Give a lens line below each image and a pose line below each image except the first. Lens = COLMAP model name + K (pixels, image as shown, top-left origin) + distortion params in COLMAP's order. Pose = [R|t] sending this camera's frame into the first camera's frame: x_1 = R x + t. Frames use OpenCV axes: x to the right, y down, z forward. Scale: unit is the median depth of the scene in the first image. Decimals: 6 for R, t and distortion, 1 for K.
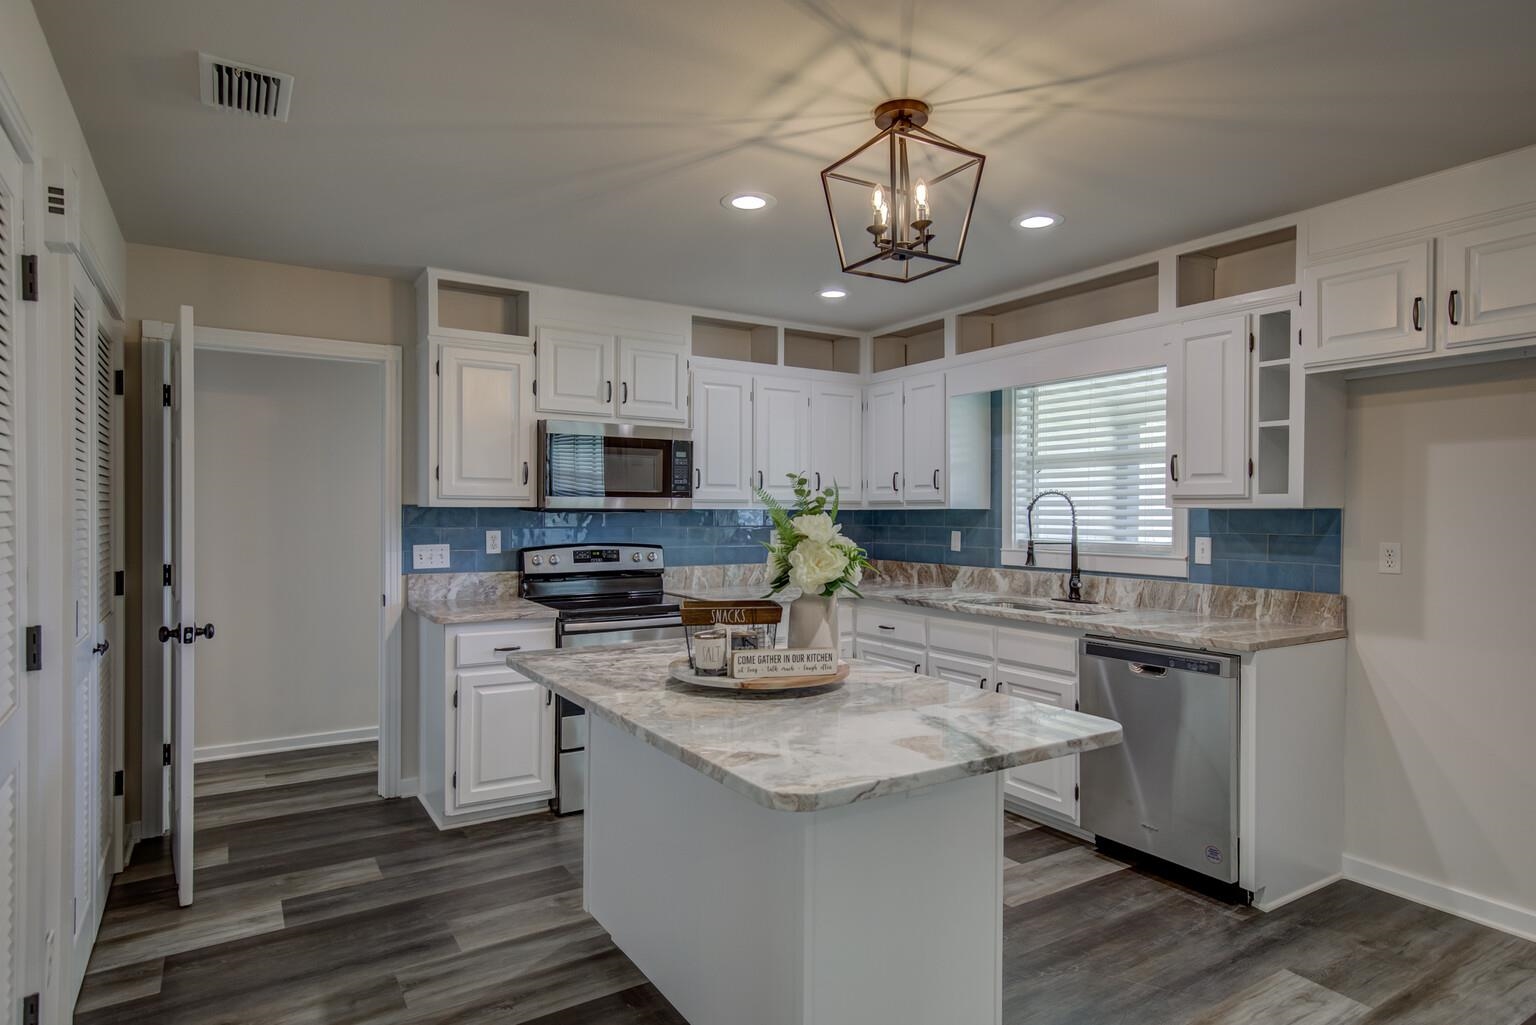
lens RADIAL K [[854.9, 0, 784.1], [0, 854.9, 512.3], [0, 0, 1]] dist [0.006020, 0.006910]
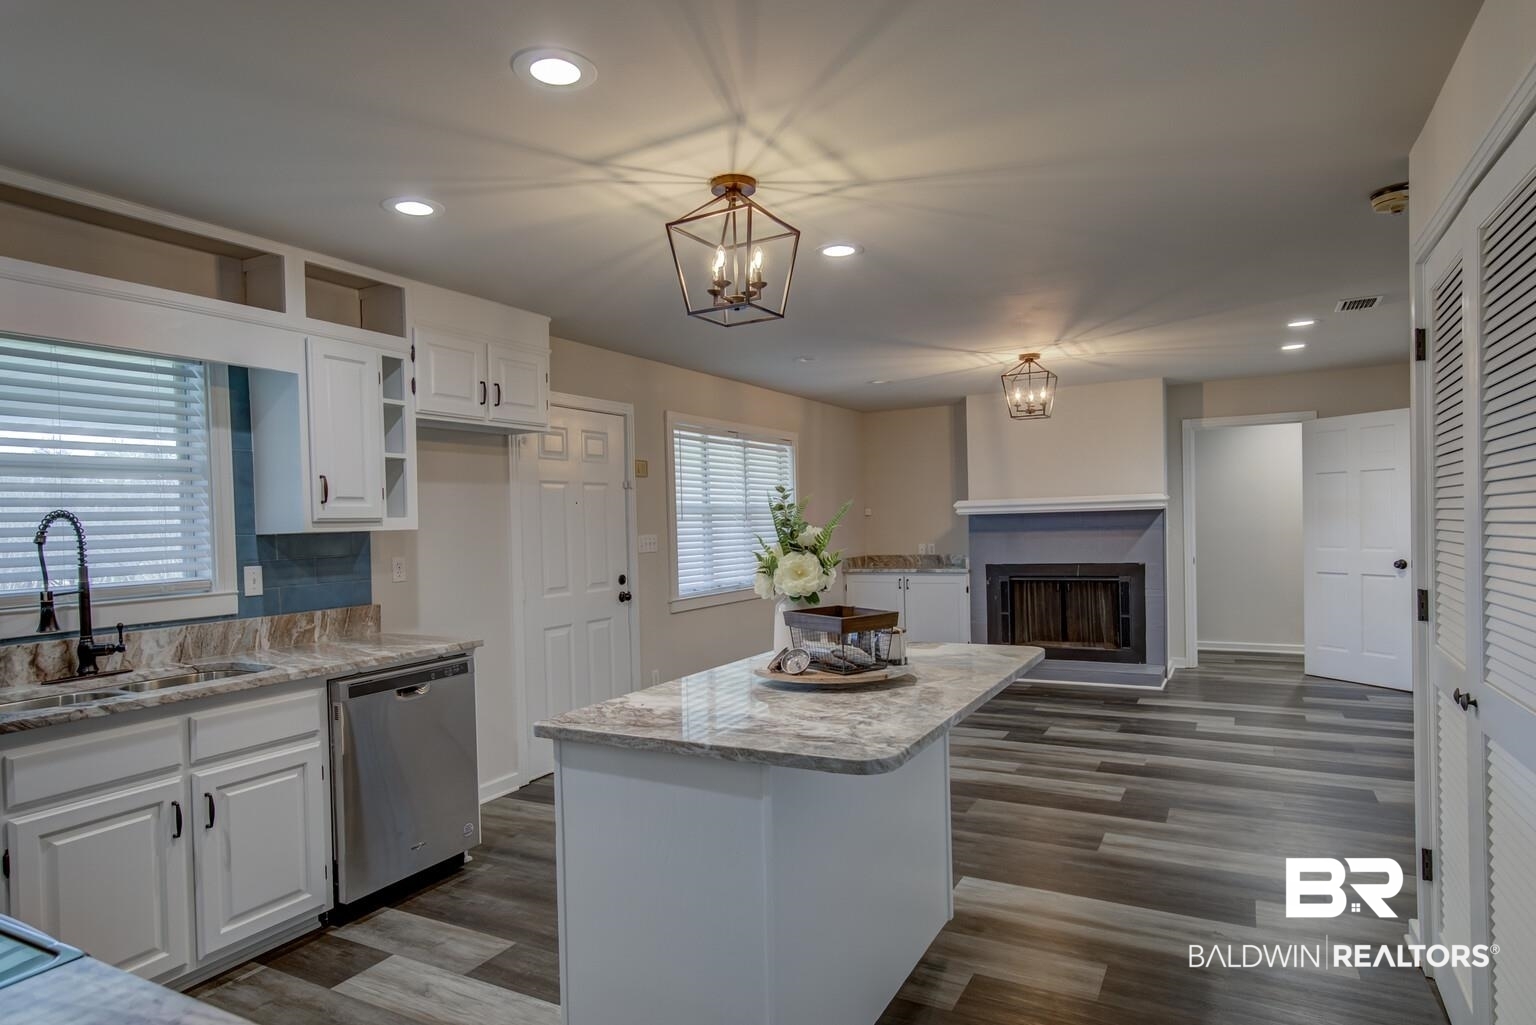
lens RADIAL K [[854.9, 0, 790.6], [0, 854.9, 537.3], [0, 0, 1]] dist [0.006020, 0.006910]
pose [[-0.477592, -0.004387, 0.878571, -0.516334], [0.030891, 0.999285, 0.021782, -0.003117], [-0.878039, 0.037543, -0.477115, 0.835444]]
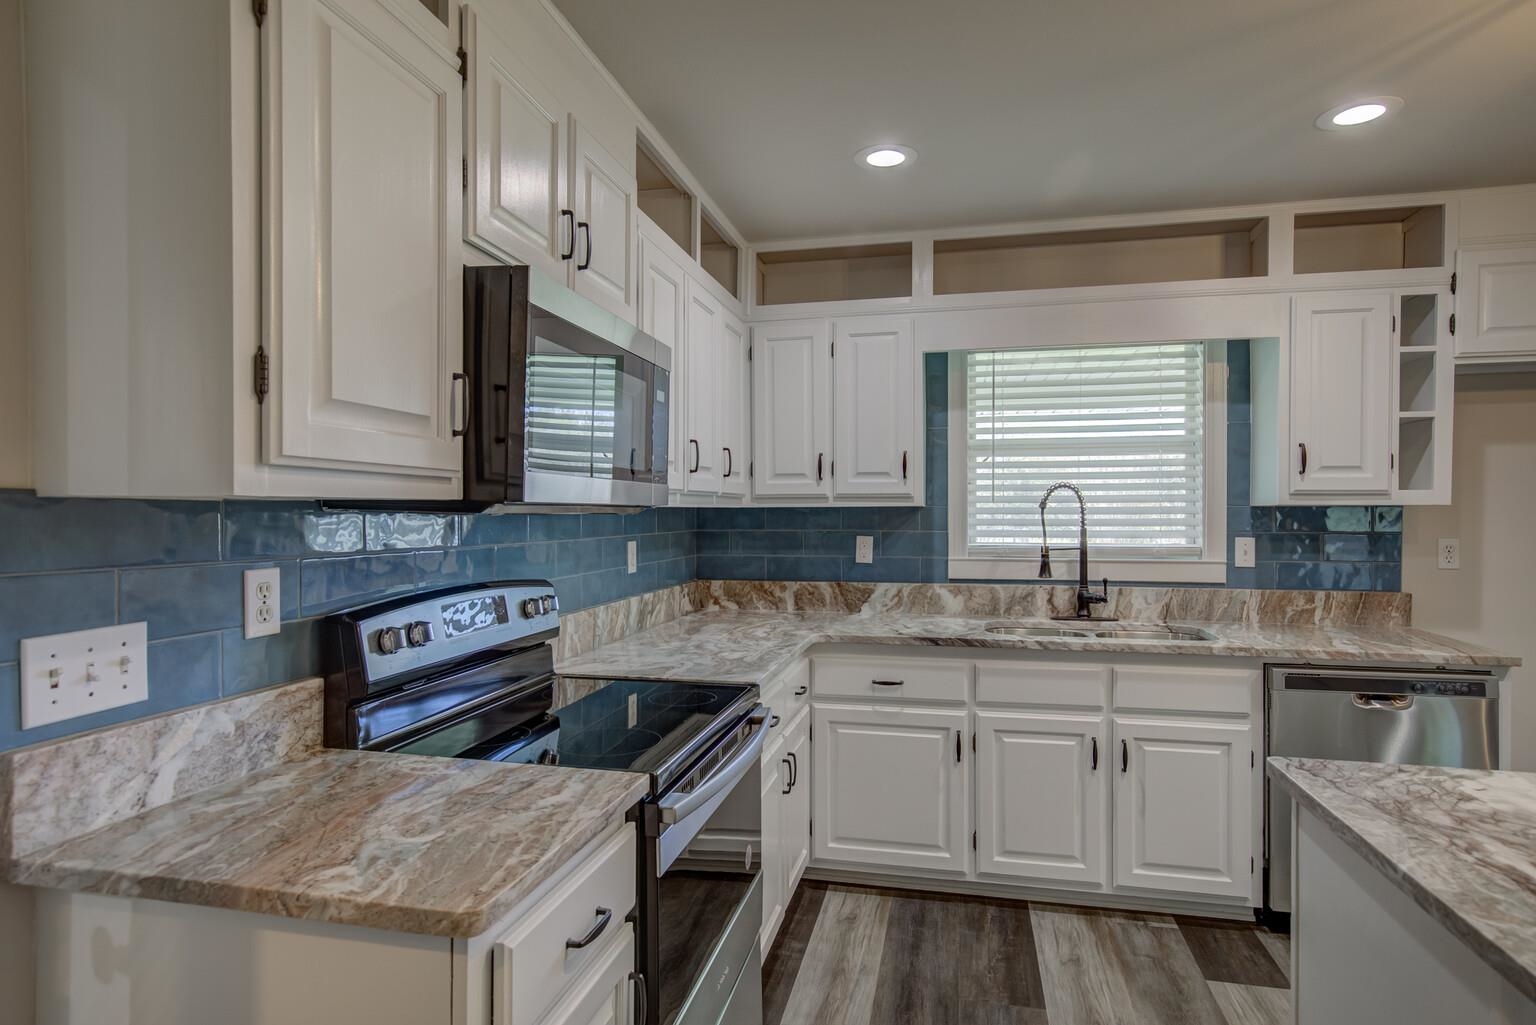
lens RADIAL K [[854.9, 0, 772.8], [0, 854.9, 510.9], [0, 0, 1]] dist [0.006020, 0.006910]
pose [[0.713603, -0.003595, 0.700541, -0.446353], [0.002848, 0.999993, 0.002230, -0.002078], [-0.700544, 0.000403, 0.713609, 0.630726]]
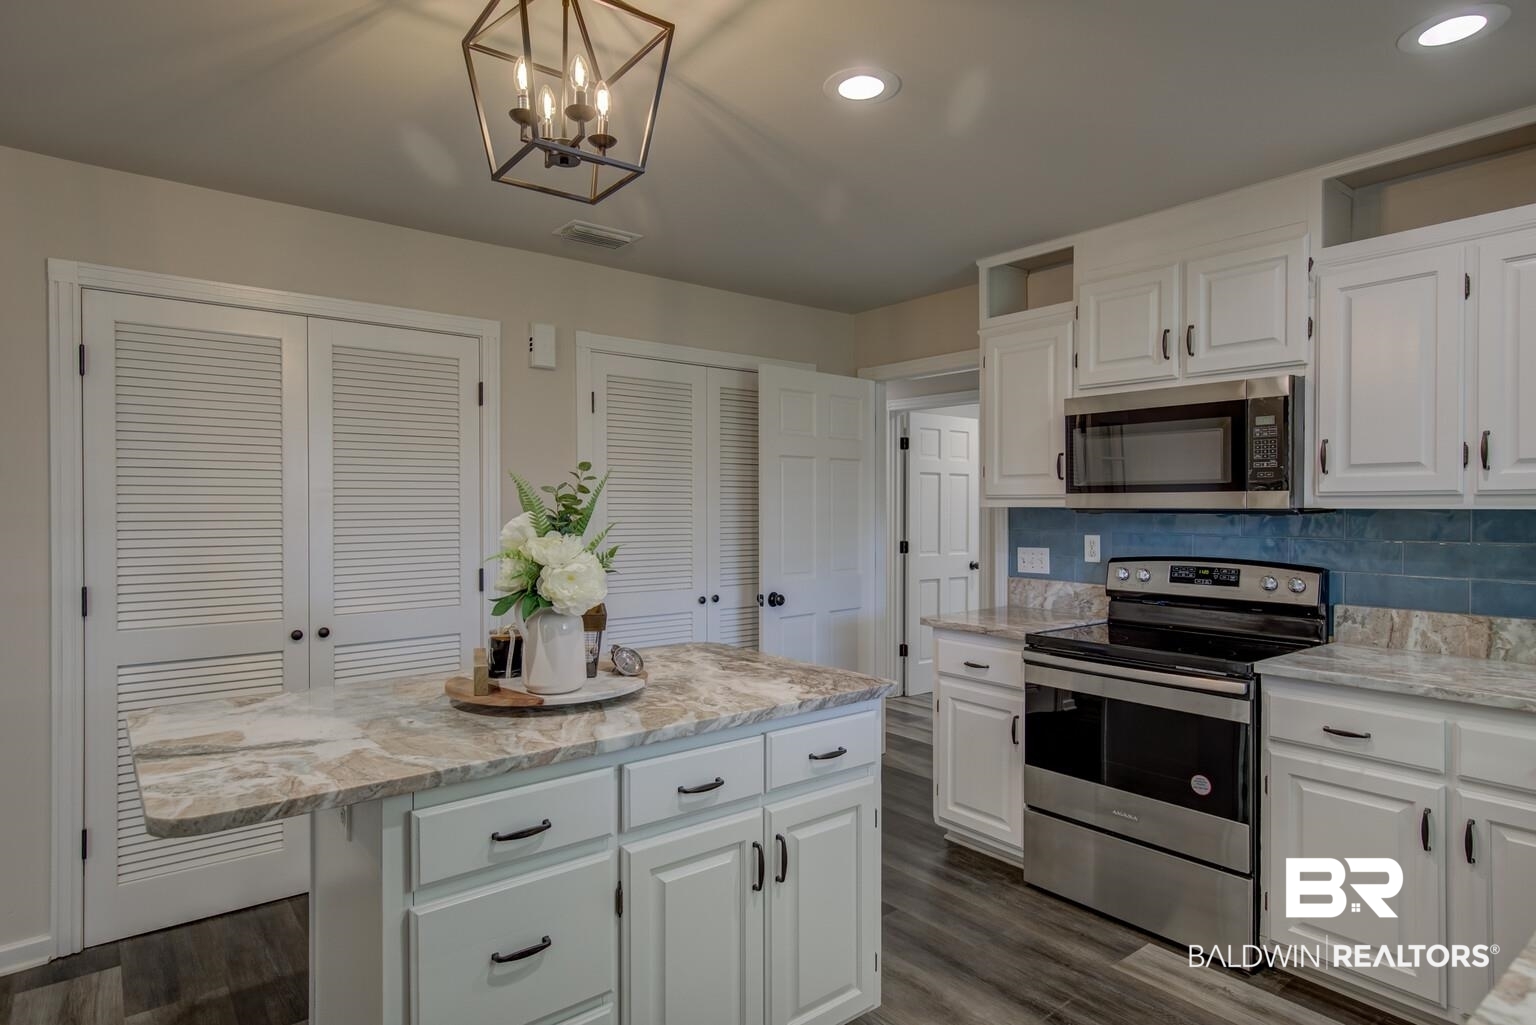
lens RADIAL K [[854.9, 0, 767.8], [0, 854.9, 513.3], [0, 0, 1]] dist [0.006020, 0.006910]
pose [[0.099884, 0.002465, -0.994996, 0.483631], [-0.002561, 0.999994, 0.002220, -0.001221], [0.994996, 0.002326, 0.099890, 0.613303]]
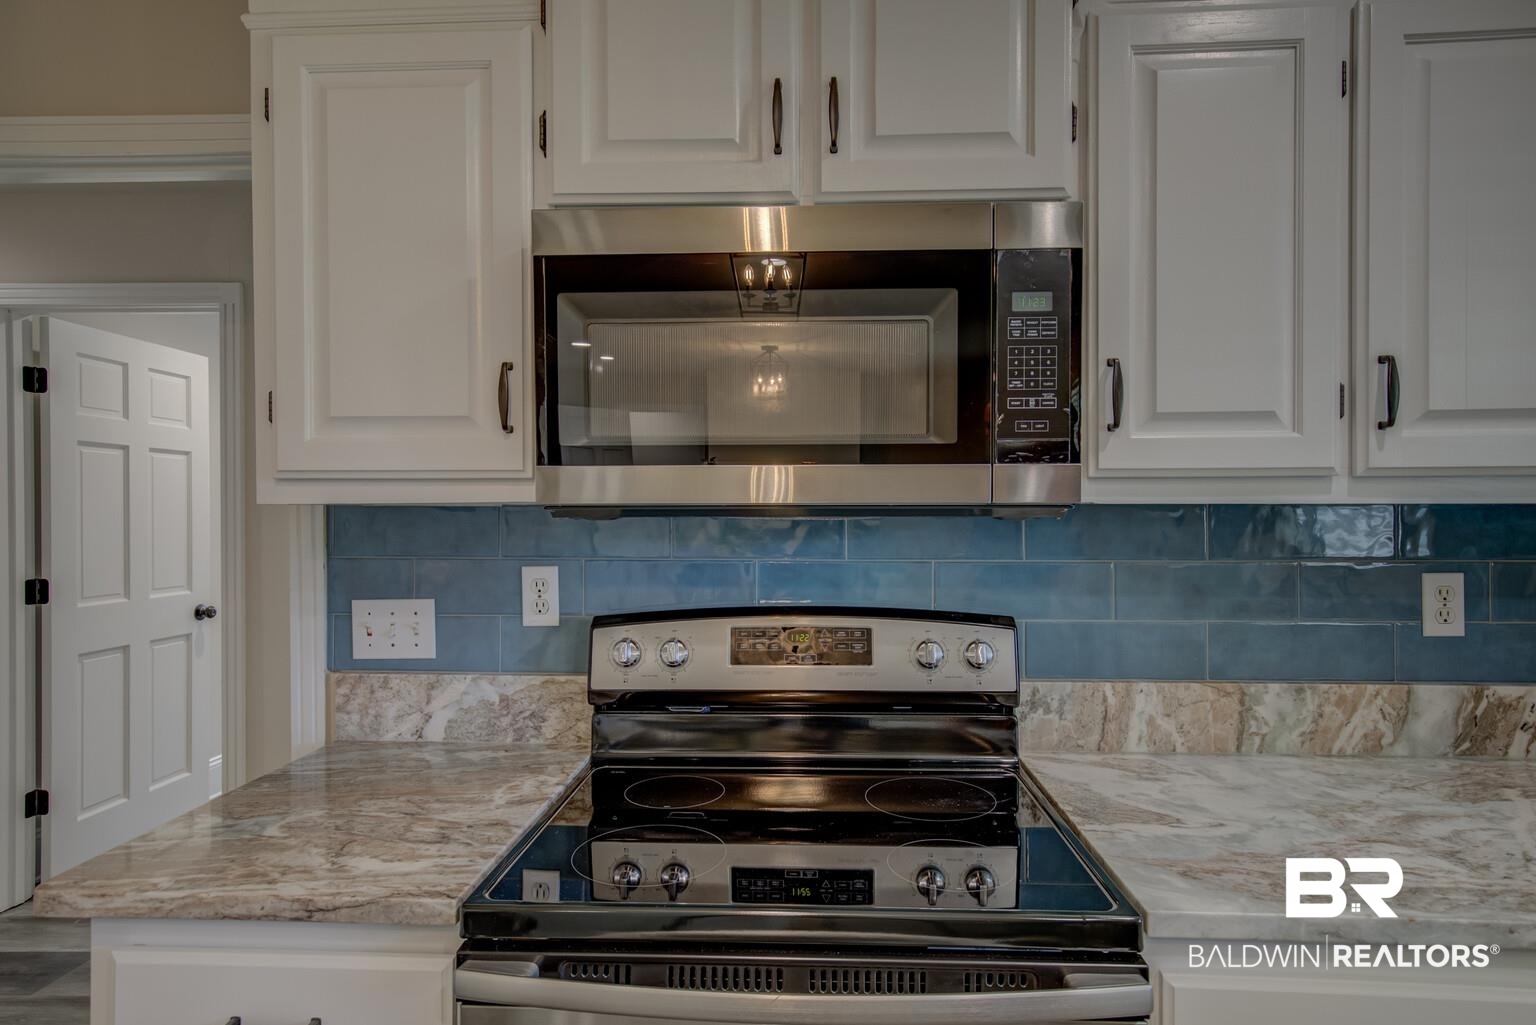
lens RADIAL K [[854.9, 0, 781.2], [0, 854.9, 516.7], [0, 0, 1]] dist [0.006020, 0.006910]
pose [[0.810866, -0.003786, -0.585219, -0.028015], [0.005565, 0.999984, 0.001241, -0.000860], [0.585205, -0.004263, 0.810874, 0.773813]]
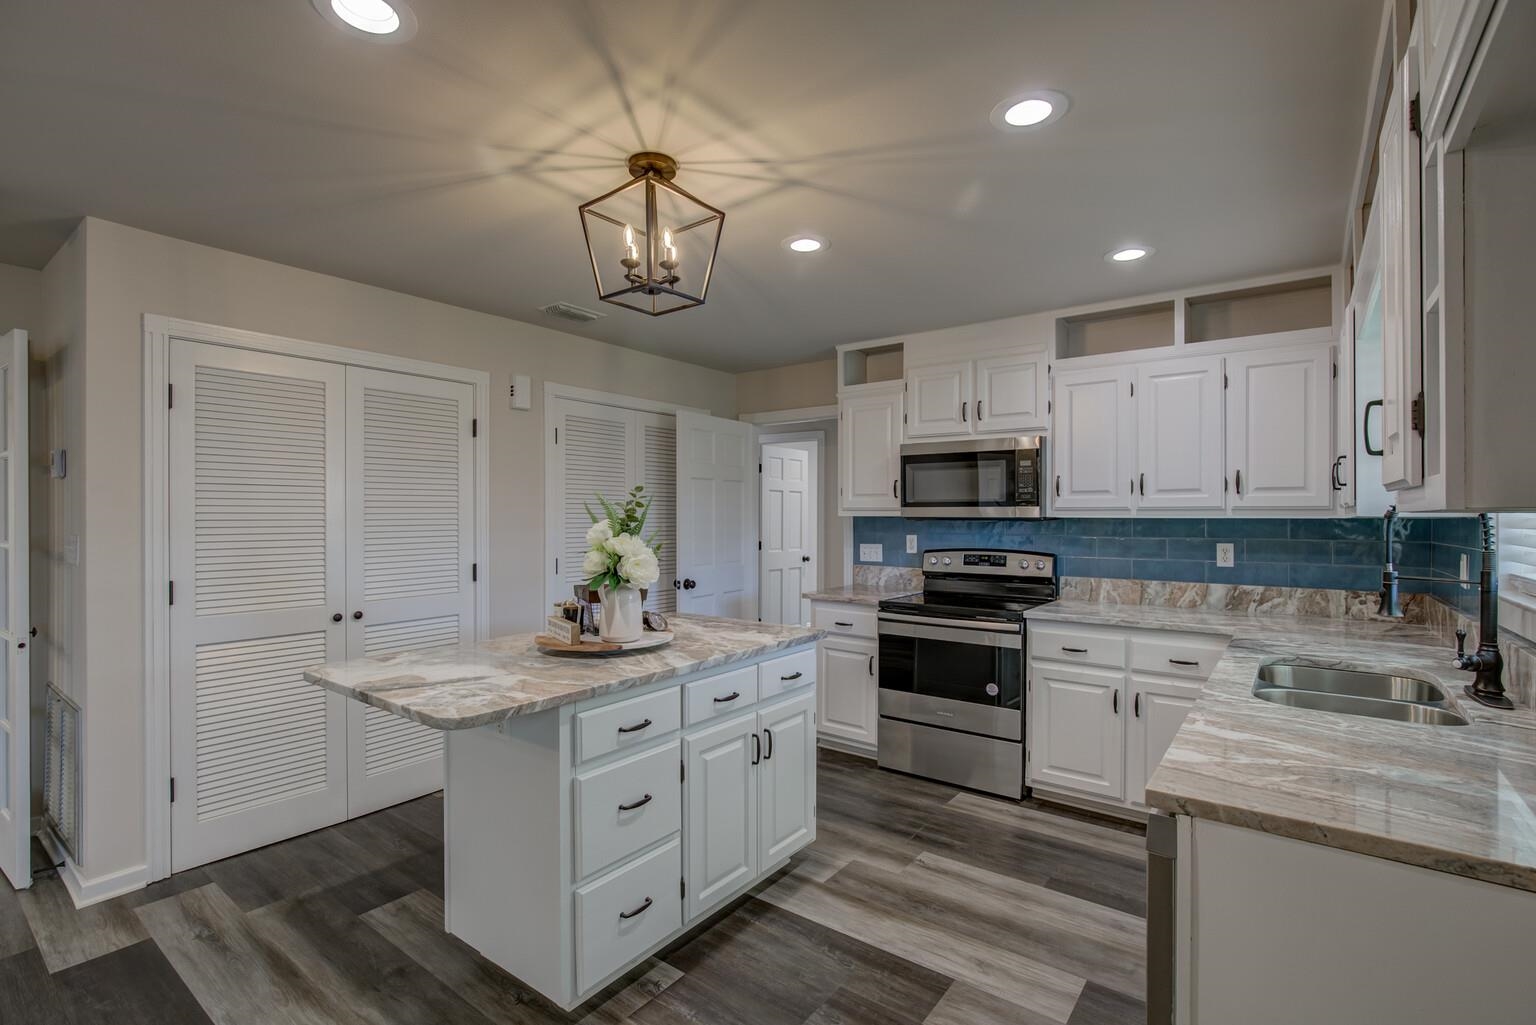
lens RADIAL K [[706.9, 0, 762.9], [0, 706.9, 516.4], [0, 0, 1]] dist [-0.014437, -0.000747]
pose [[0.333985, -0.003152, -0.942573, 0.583832], [-0.002148, 0.999989, -0.004106, -0.001183], [0.942576, 0.003396, 0.333974, 0.459099]]
